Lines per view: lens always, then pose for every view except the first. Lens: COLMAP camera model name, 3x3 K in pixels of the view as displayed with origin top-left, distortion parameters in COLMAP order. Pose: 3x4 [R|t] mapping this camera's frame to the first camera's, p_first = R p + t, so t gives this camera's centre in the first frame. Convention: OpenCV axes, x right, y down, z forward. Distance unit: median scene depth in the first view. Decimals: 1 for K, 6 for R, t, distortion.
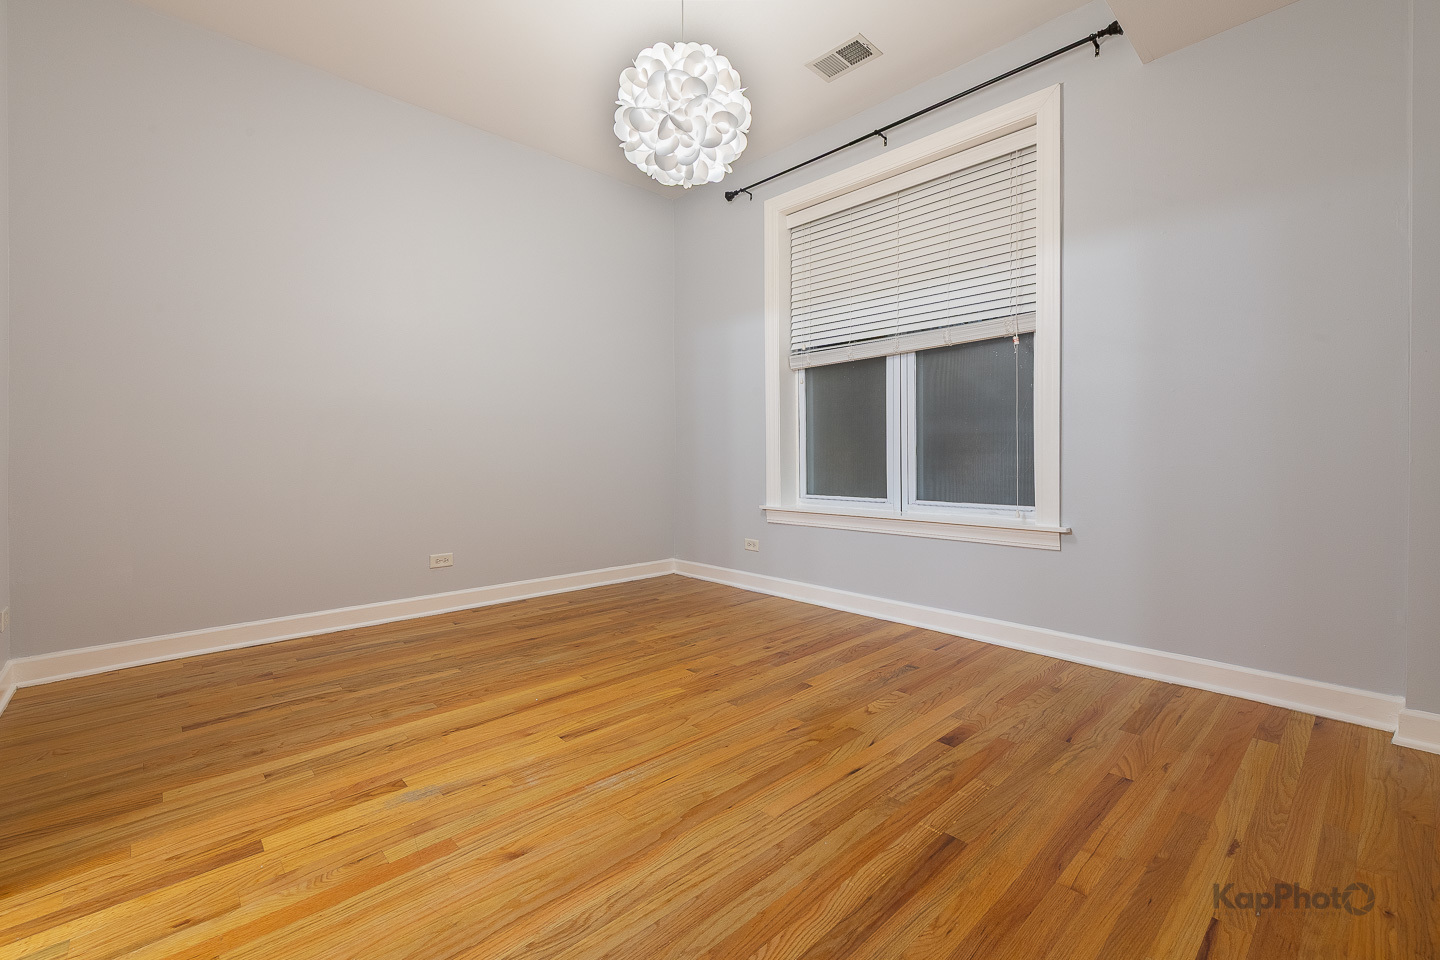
lens RADIAL K [[641.0, 0, 865.0], [0, 641.0, 457.8], [0, 0, 1]] dist [0.009315, -0.000919]
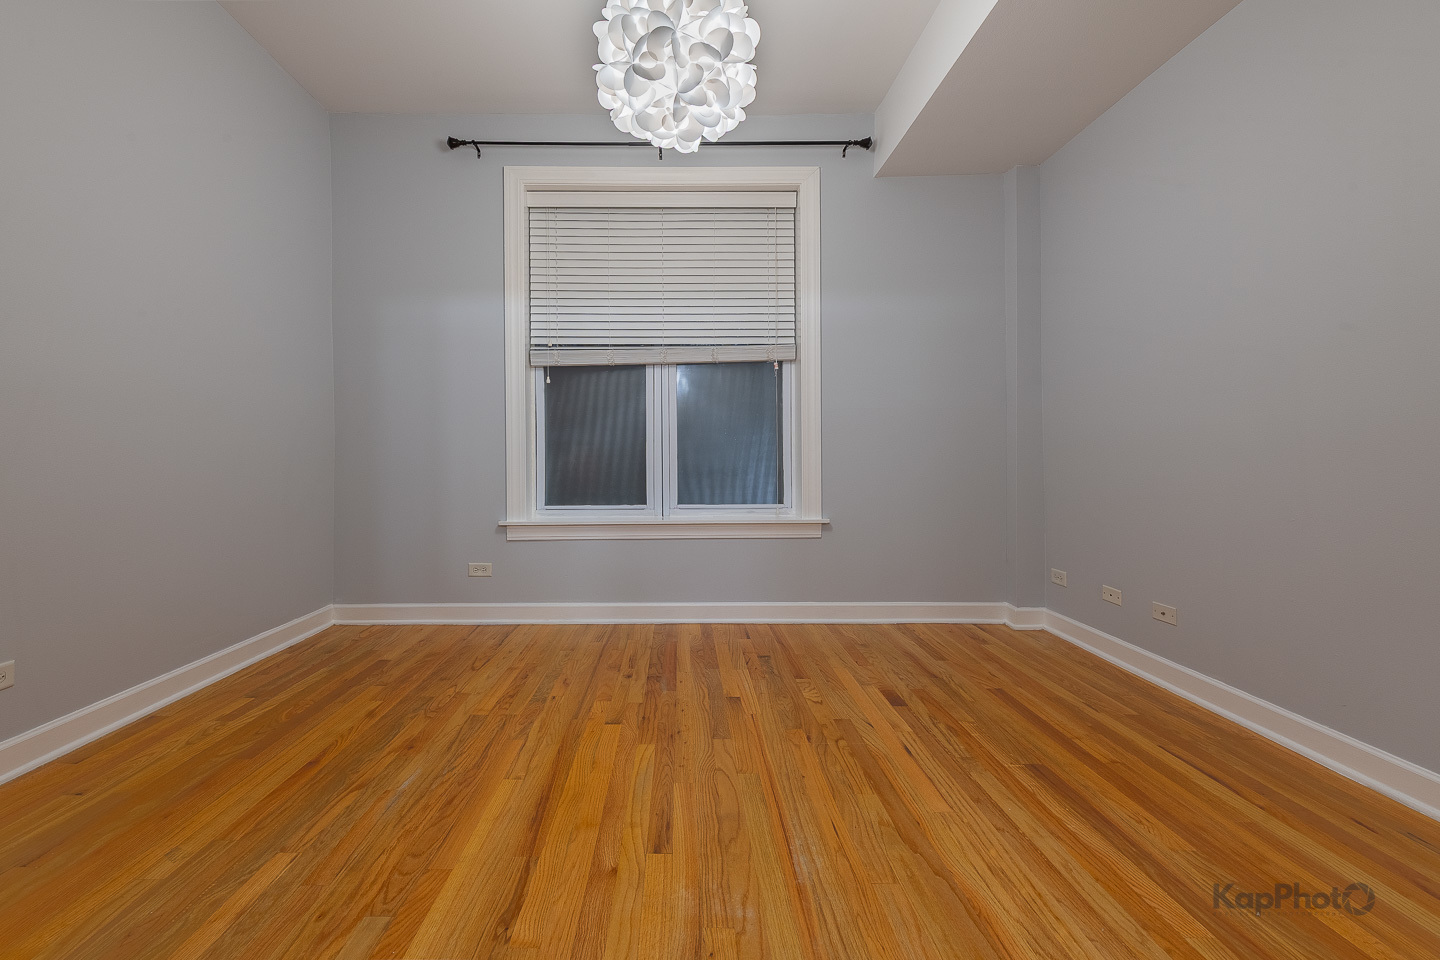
lens RADIAL K [[560.4, 0, 706.9], [0, 560.4, 459.2], [0, 0, 1]] dist [0.016196, -0.005300]
pose [[0.732210, 0.001321, 0.681078, -0.701729], [0.004763, 0.999964, -0.007060, -0.002365], [-0.681062, 0.008413, 0.732177, 0.399923]]
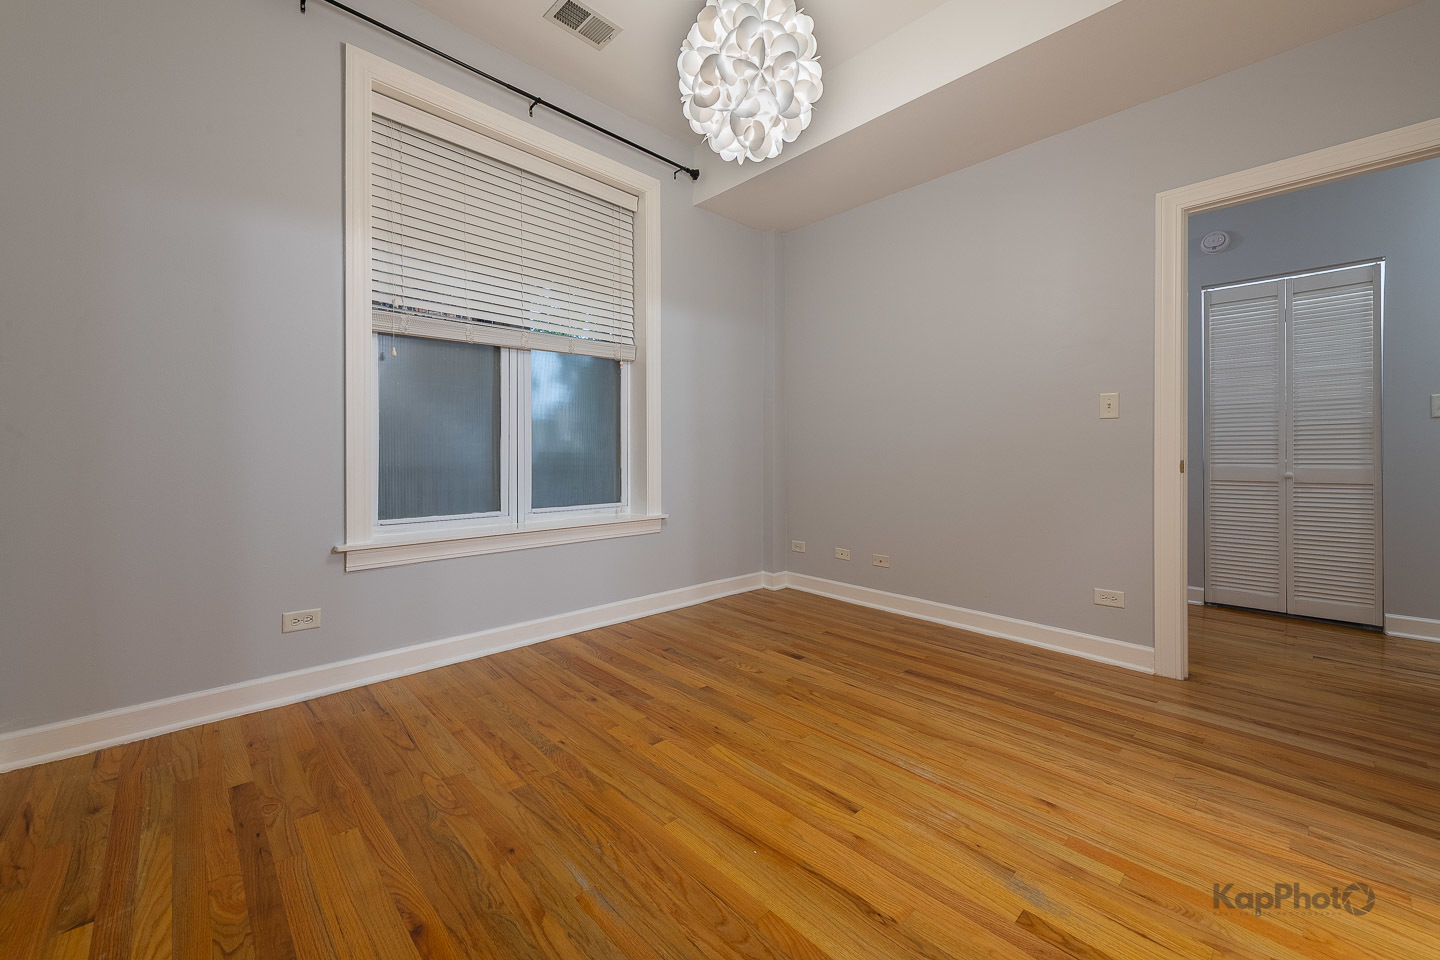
lens RADIAL K [[560.4, 0, 706.9], [0, 560.4, 459.2], [0, 0, 1]] dist [0.016196, -0.005300]
pose [[0.100703, -0.003237, 0.994911, -0.974480], [0.002966, 0.999991, 0.002953, -0.011126], [-0.994912, 0.002654, 0.100712, 0.905472]]
